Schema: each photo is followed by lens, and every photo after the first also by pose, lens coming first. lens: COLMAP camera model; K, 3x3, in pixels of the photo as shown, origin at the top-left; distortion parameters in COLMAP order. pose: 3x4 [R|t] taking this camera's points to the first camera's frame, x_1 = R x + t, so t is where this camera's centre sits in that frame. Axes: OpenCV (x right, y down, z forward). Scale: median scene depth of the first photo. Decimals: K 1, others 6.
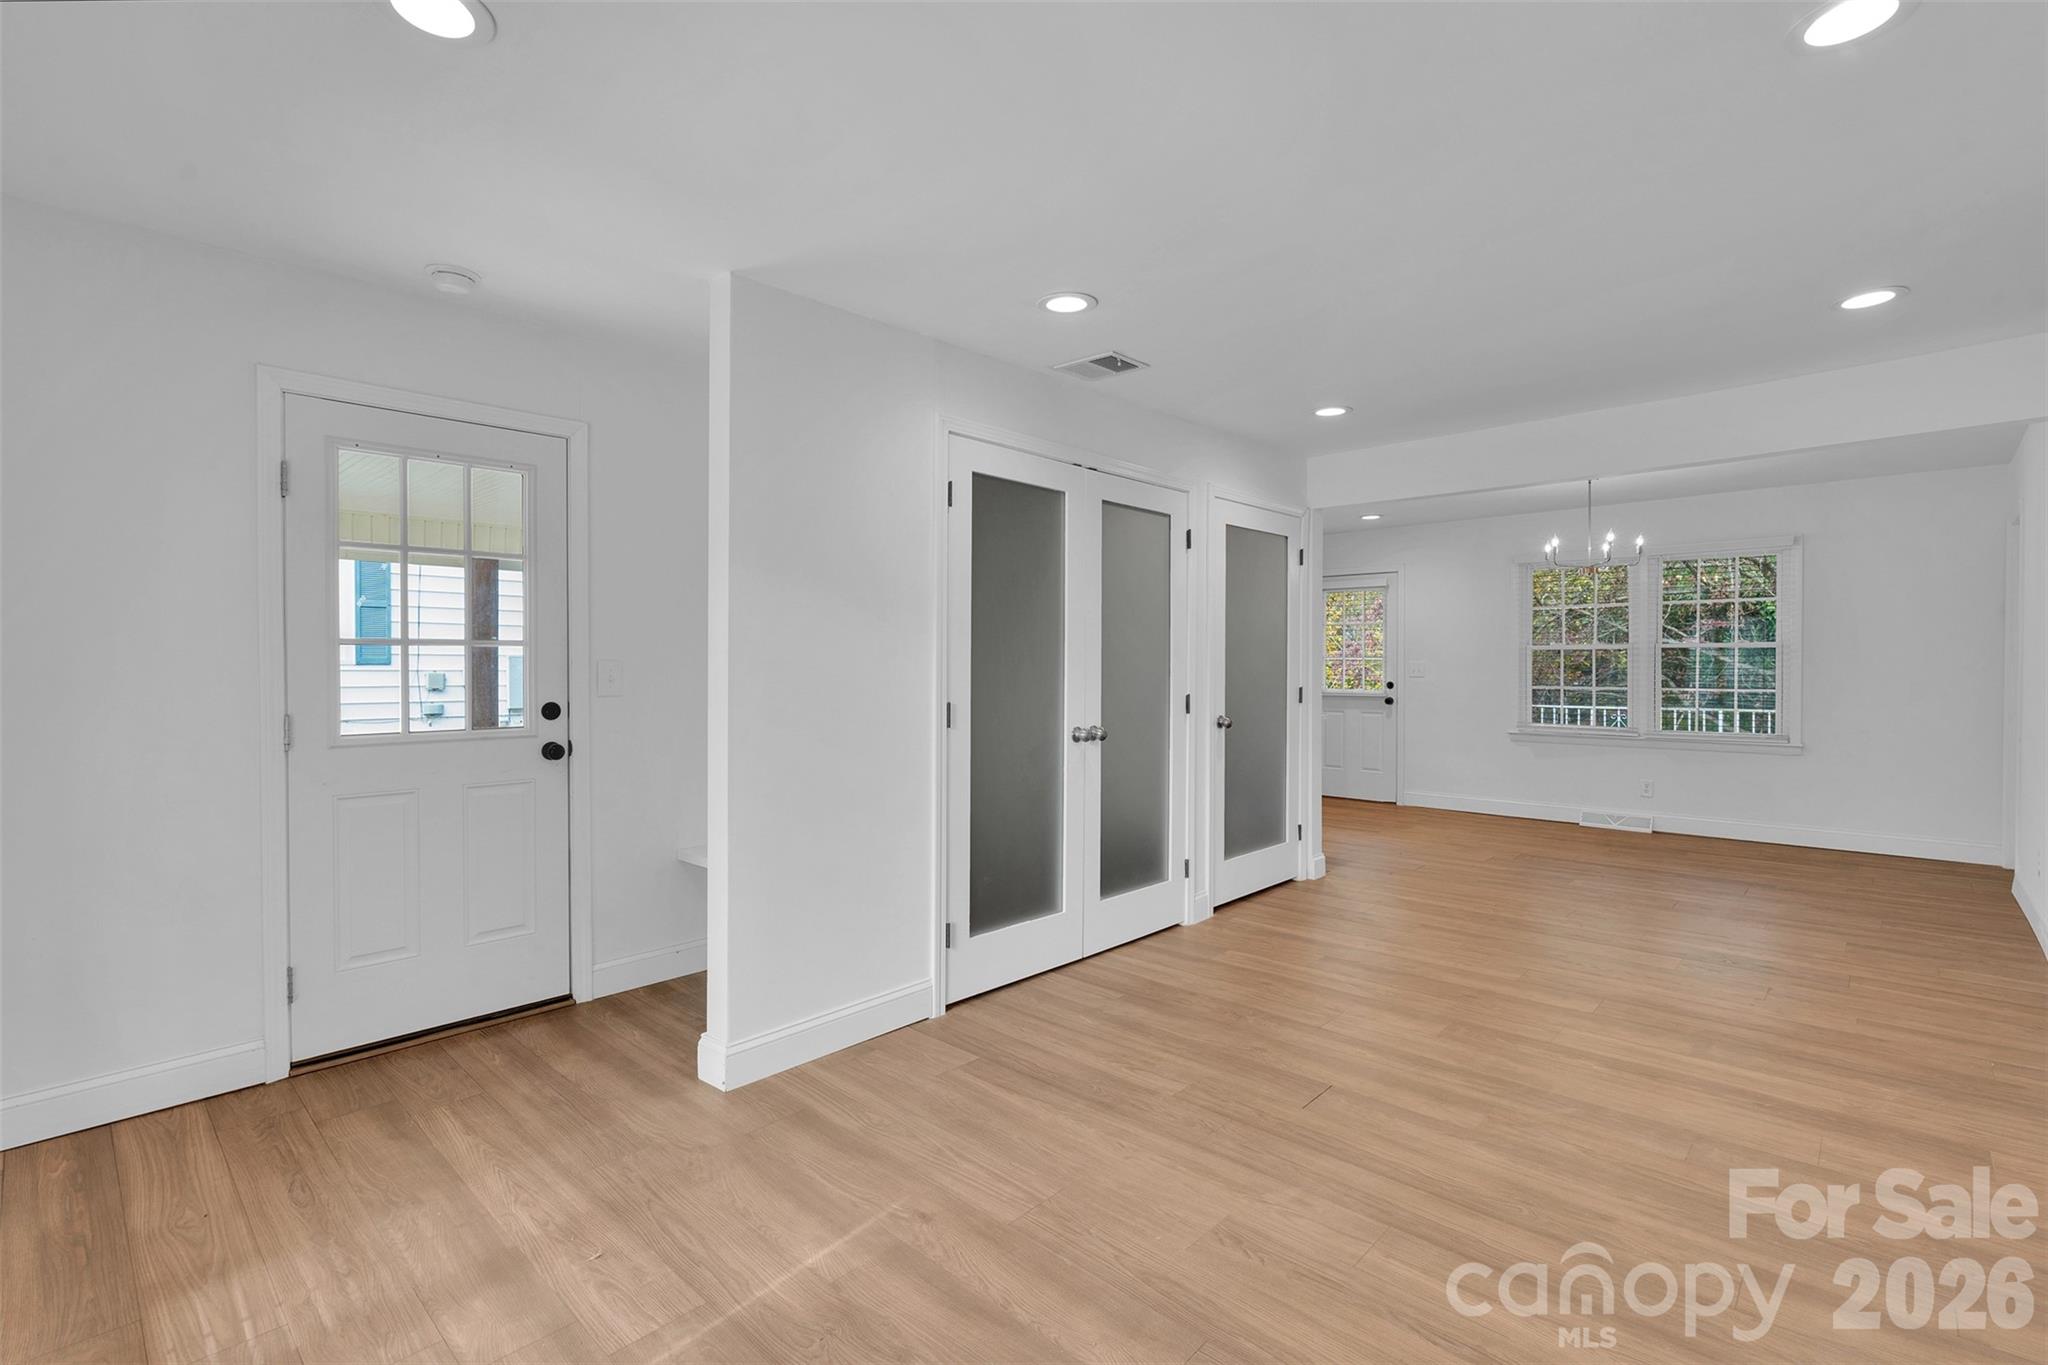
lens RADIAL K [[920.6, 0, 1016.4], [0, 920.6, 673.7], [0, 0, 1]] dist [-0.008860, 0.000867]
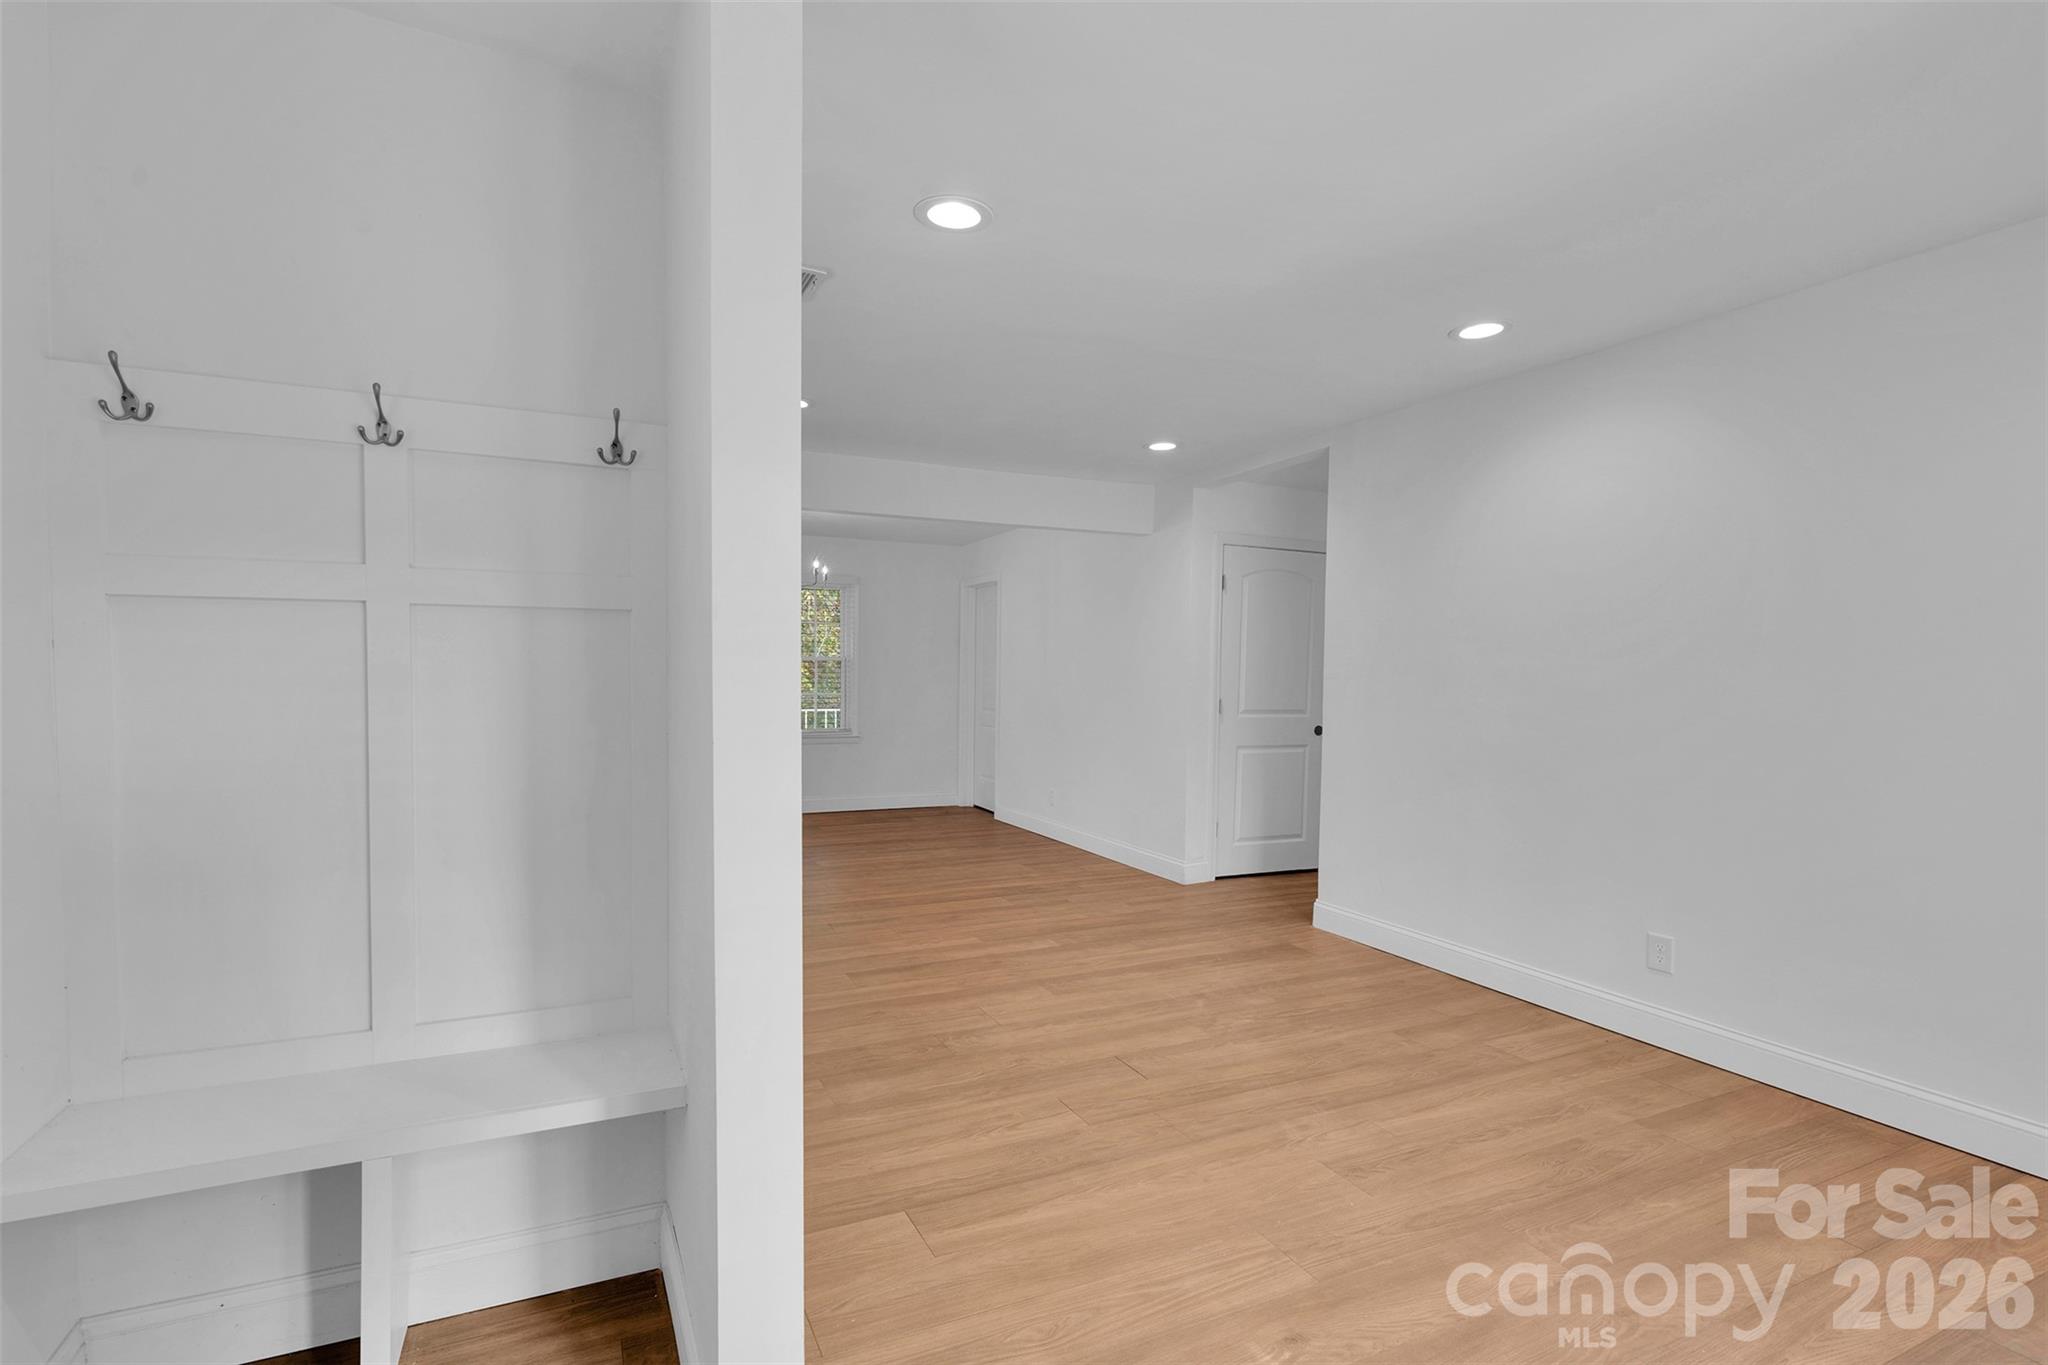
lens RADIAL K [[920.6, 0, 1013.4], [0, 920.6, 689.3], [0, 0, 1]] dist [-0.008860, 0.000867]
pose [[0.387933, -0.007306, 0.921658, -0.662810], [0.000130, 0.999969, 0.007872, 0.001163], [-0.921687, -0.002934, 0.387922, 0.637137]]
